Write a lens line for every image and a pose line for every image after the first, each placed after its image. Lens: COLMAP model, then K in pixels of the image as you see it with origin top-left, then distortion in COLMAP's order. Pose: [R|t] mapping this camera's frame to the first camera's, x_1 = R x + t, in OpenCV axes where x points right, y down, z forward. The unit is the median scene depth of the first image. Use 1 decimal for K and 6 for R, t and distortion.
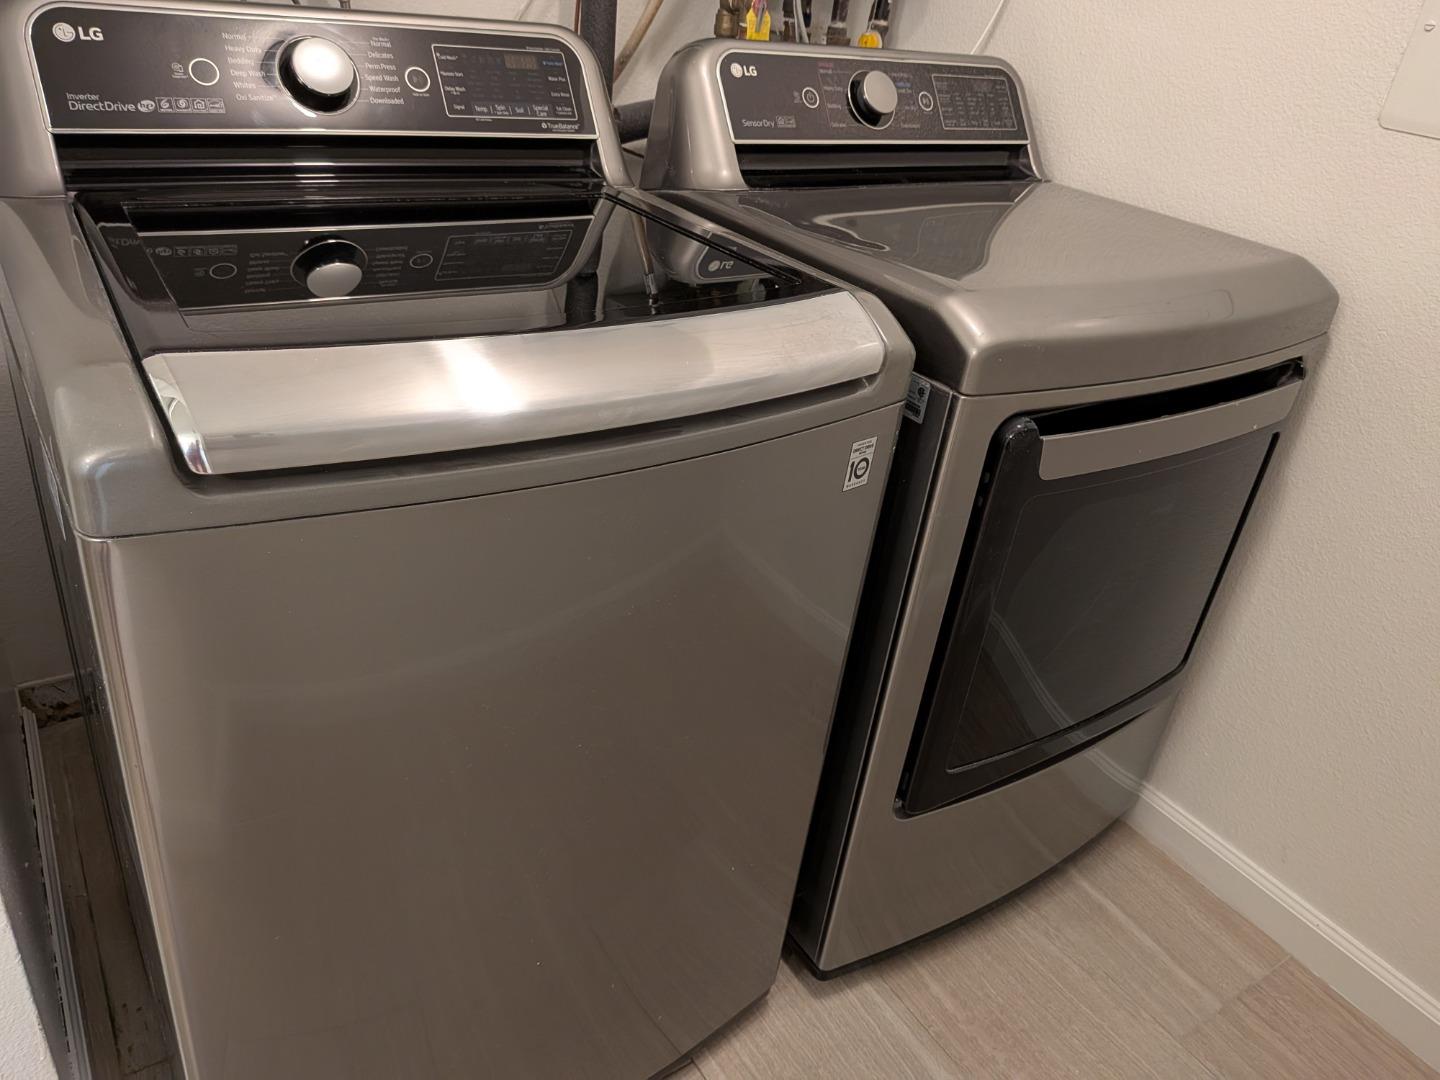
lens RADIAL K [[1055.7, 0, 726.3], [0, 1055.7, 550.1], [0, 0, 1]] dist [0.081649, -0.130862]
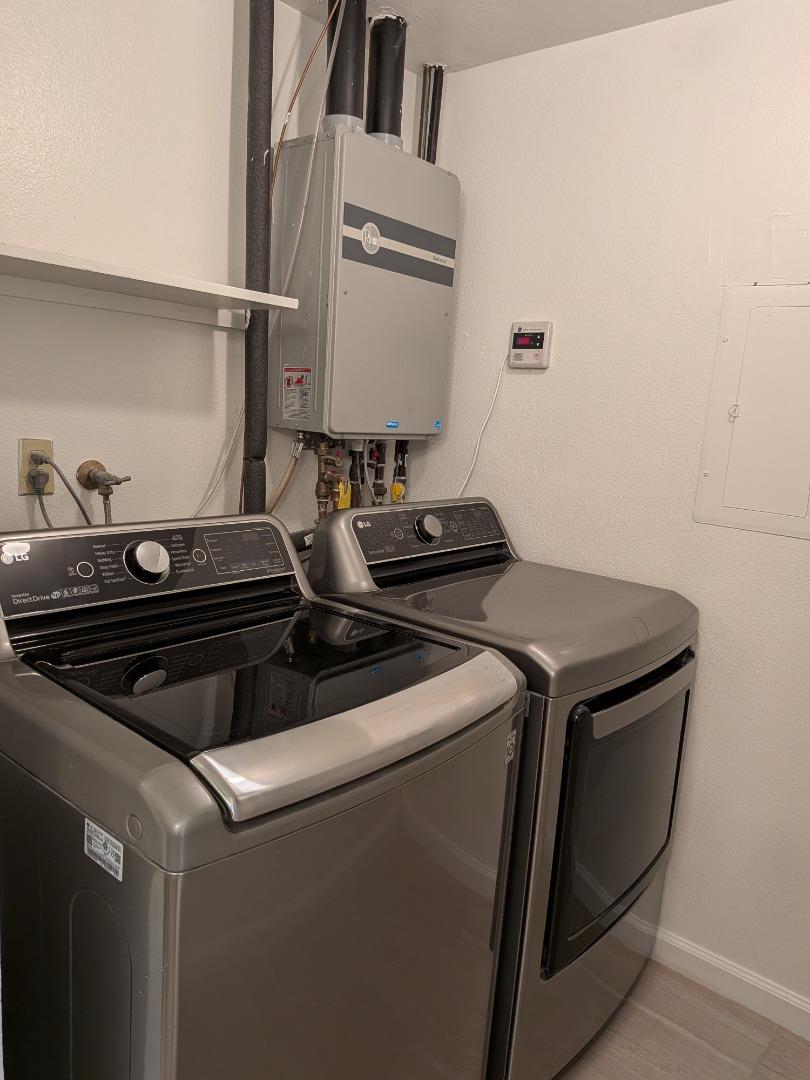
lens RADIAL K [[801.2, 0, 404.8], [0, 801.2, 560.5], [0, 0, 1]] dist [0.096999, -0.098674]
pose [[0.961014, -0.099418, 0.258008, -0.270329], [0.169078, 0.949629, -0.263852, -0.040891], [-0.218781, 0.297189, 0.929416, -0.212061]]
